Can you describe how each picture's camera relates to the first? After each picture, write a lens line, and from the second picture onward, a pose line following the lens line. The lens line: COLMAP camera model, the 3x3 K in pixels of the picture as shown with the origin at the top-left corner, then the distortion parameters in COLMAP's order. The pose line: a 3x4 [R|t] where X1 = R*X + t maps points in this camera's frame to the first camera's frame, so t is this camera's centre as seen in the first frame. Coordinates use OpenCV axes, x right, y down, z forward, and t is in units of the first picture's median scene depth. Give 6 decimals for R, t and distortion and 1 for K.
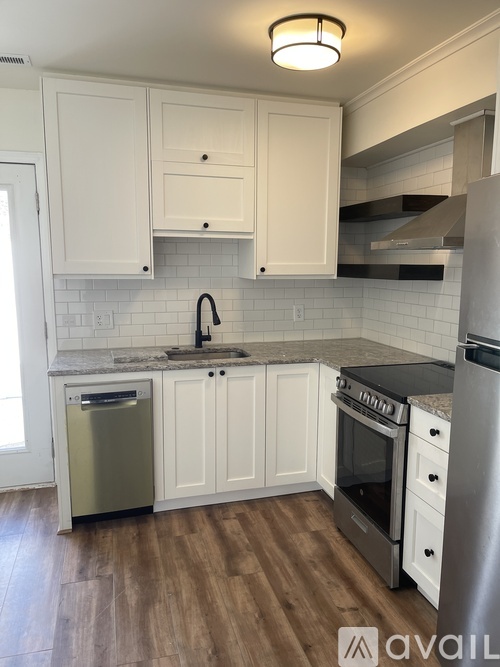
lens RADIAL K [[494.2, 0, 250.0], [0, 494.2, 333.5], [0, 0, 1]] dist [0.034881, -0.066605]
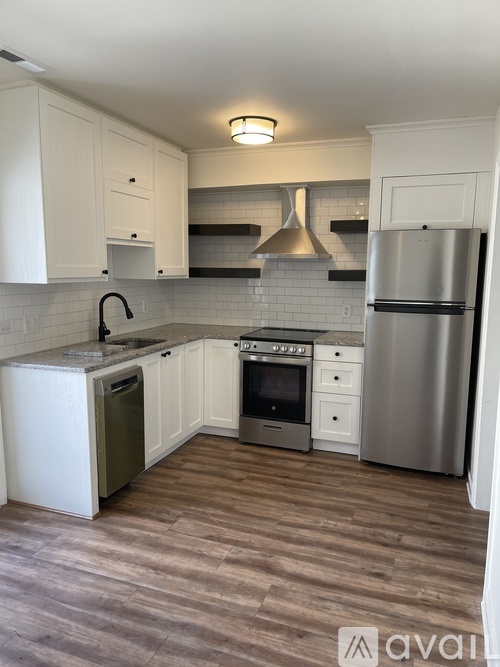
lens RADIAL K [[494.2, 0, 250.0], [0, 494.2, 333.5], [0, 0, 1]] dist [0.034881, -0.066605]
pose [[0.598489, -0.107249, 0.793919, -0.947280], [0.108907, 0.992691, 0.052002, -0.013955], [-0.793694, 0.055341, 0.605795, 0.058292]]
